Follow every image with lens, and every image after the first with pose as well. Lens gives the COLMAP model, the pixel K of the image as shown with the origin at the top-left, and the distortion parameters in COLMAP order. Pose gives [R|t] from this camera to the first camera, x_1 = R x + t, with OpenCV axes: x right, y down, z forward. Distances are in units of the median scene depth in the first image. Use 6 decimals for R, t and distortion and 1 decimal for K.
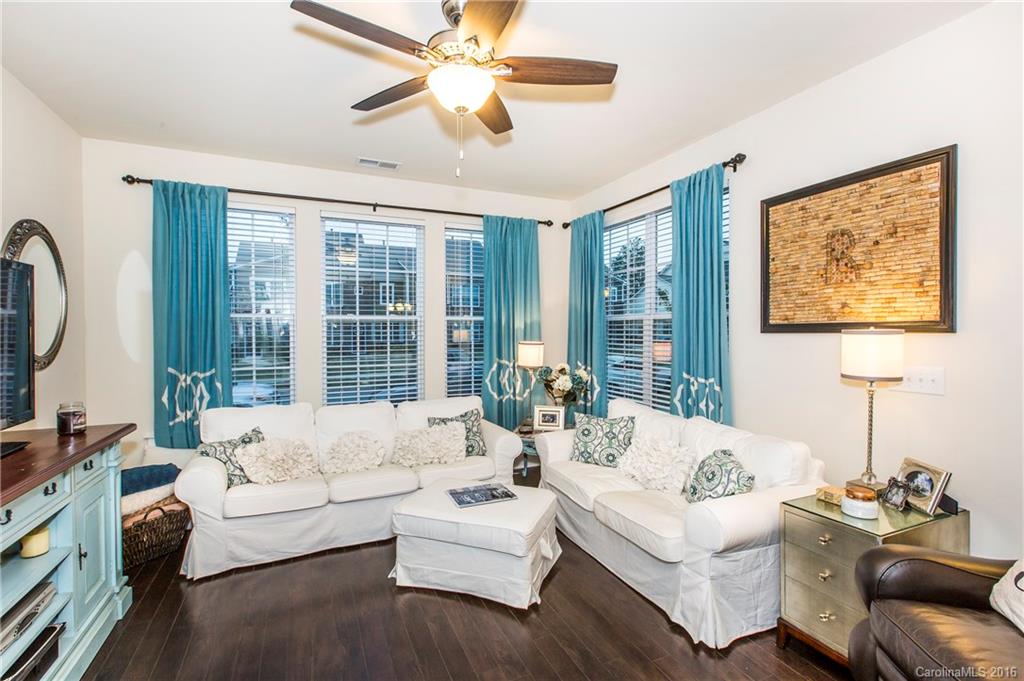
lens RADIAL K [[468.3, 0, 512.4], [0, 468.3, 334.8], [0, 0, 1]] dist [-0.001030, -0.000271]
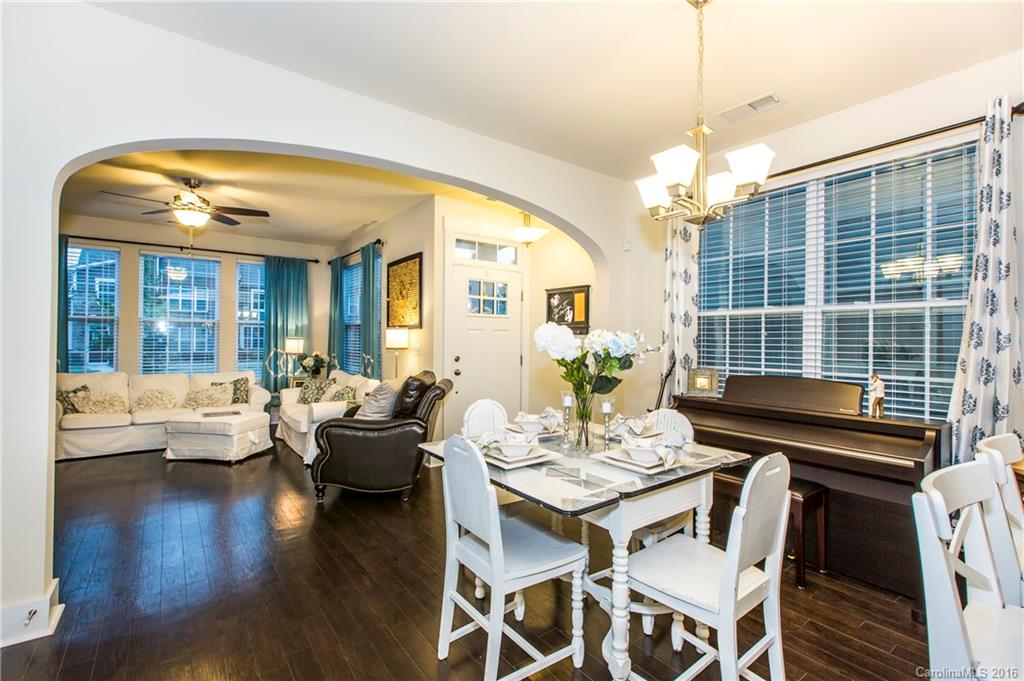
lens RADIAL K [[456.4, 0, 518.6], [0, 456.4, 337.4], [0, 0, 1]] dist [-0.010291, -0.000158]
pose [[0.973493, 0.008128, 0.228574, 0.516532], [-0.005288, 0.999901, -0.013034, 0.037257], [-0.228657, 0.011480, 0.973439, -0.809370]]
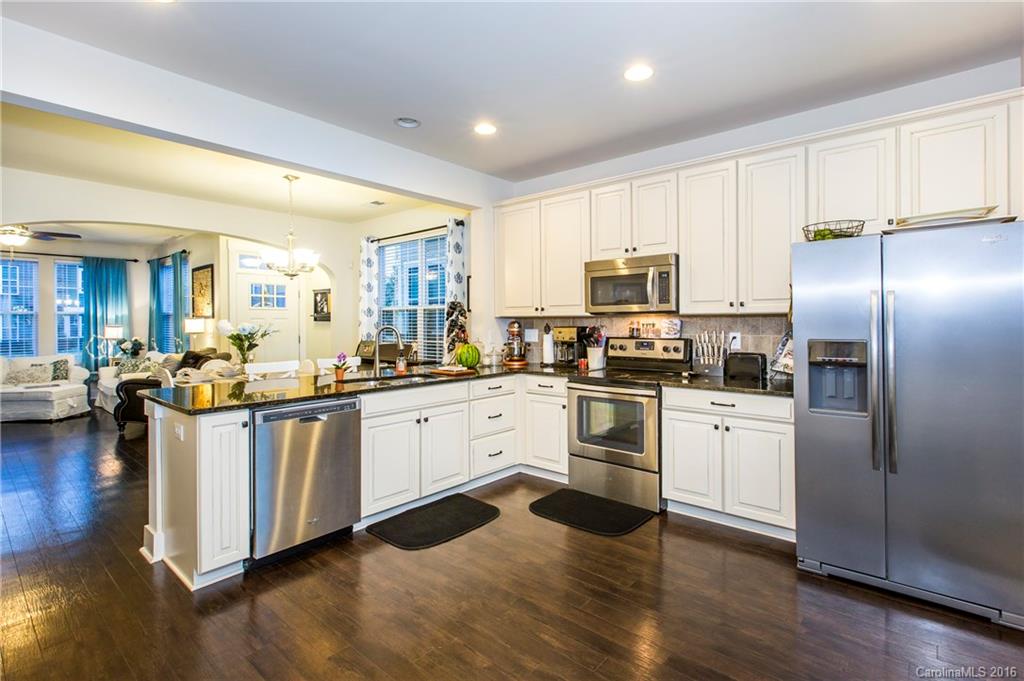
lens RADIAL K [[480.8, 0, 535.0], [0, 480.8, 321.6], [0, 0, 1]] dist [-0.000643, -0.000382]
pose [[0.896980, -0.006917, 0.442017, 0.863380], [0.010452, 0.999930, -0.005562, 0.033398], [-0.441947, 0.009609, 0.896989, -1.820889]]
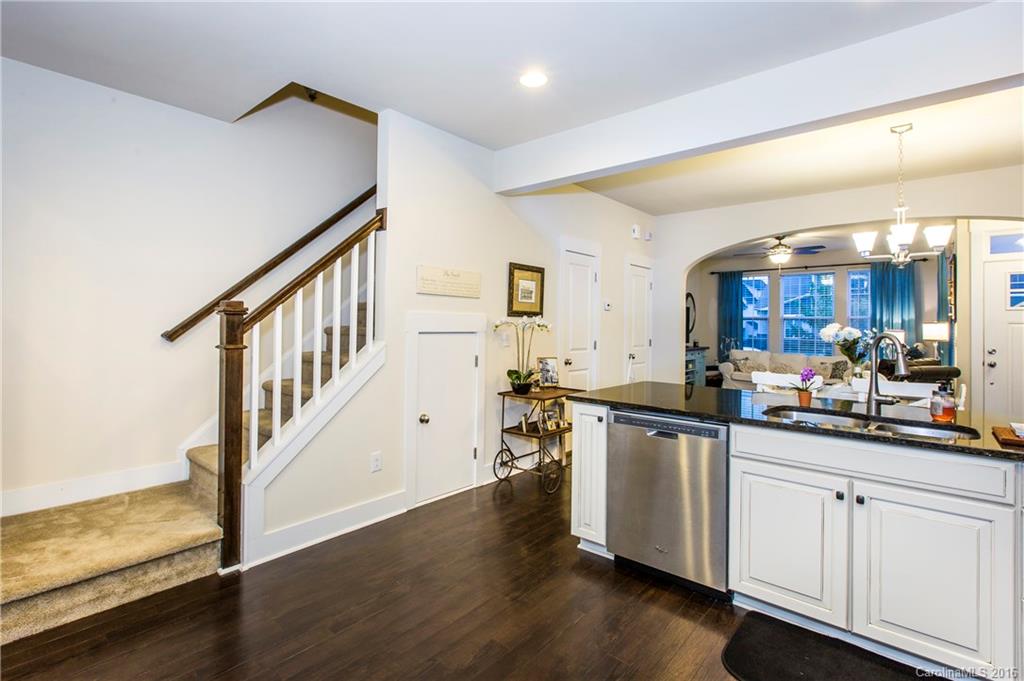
lens RADIAL K [[489.1, 0, 488.4], [0, 489.1, 320.1], [0, 0, 1]] dist [0.000567, -0.000018]
pose [[0.399756, -0.003647, -0.916614, 1.409486], [-0.017470, 0.999780, -0.011597, 0.031503], [0.916455, 0.020650, 0.399605, -1.487250]]
